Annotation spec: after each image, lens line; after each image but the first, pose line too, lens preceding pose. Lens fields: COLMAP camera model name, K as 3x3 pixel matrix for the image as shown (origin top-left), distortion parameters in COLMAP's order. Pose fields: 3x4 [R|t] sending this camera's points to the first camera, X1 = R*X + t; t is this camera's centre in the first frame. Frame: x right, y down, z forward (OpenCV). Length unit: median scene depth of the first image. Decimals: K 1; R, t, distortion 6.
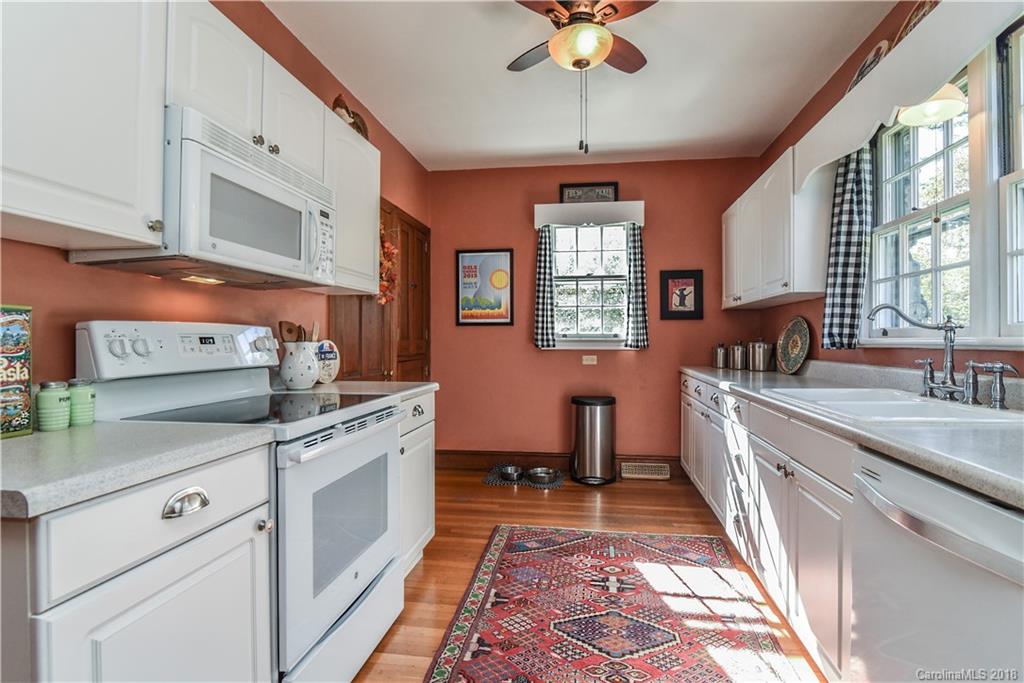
lens RADIAL K [[465.4, 0, 509.1], [0, 465.4, 337.5], [0, 0, 1]] dist [-0.006060, -0.000340]
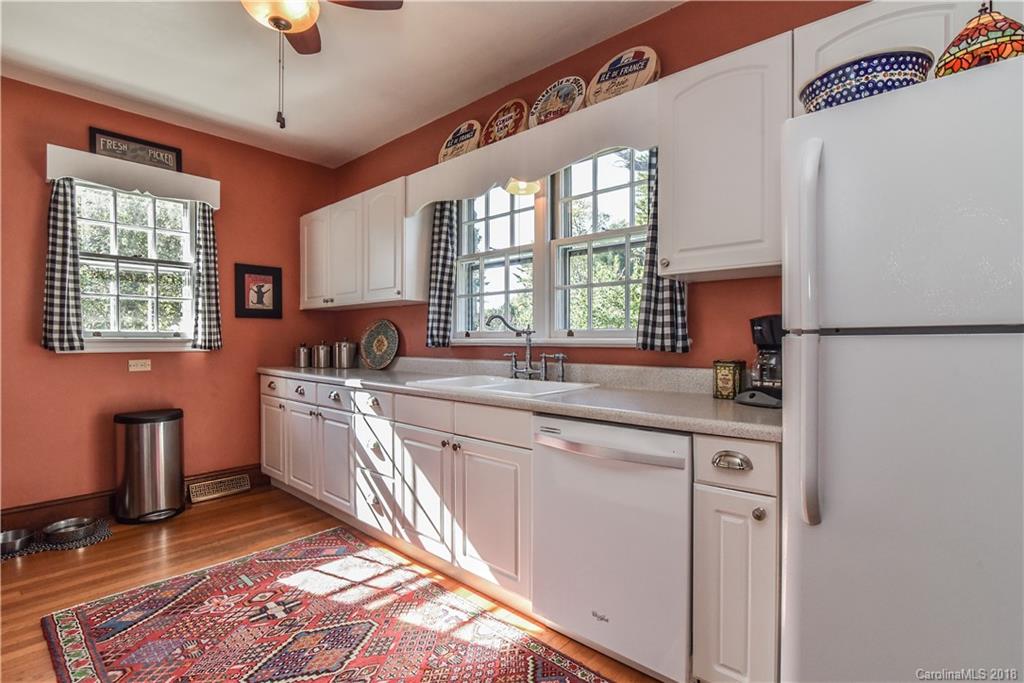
lens RADIAL K [[465.4, 0, 501.6], [0, 465.4, 343.2], [0, 0, 1]] dist [-0.006060, -0.000340]
pose [[0.587951, -0.006068, 0.808874, -0.182337], [-0.004467, 0.999932, 0.010747, -0.000347], [-0.808885, -0.009932, 0.587884, 0.086819]]
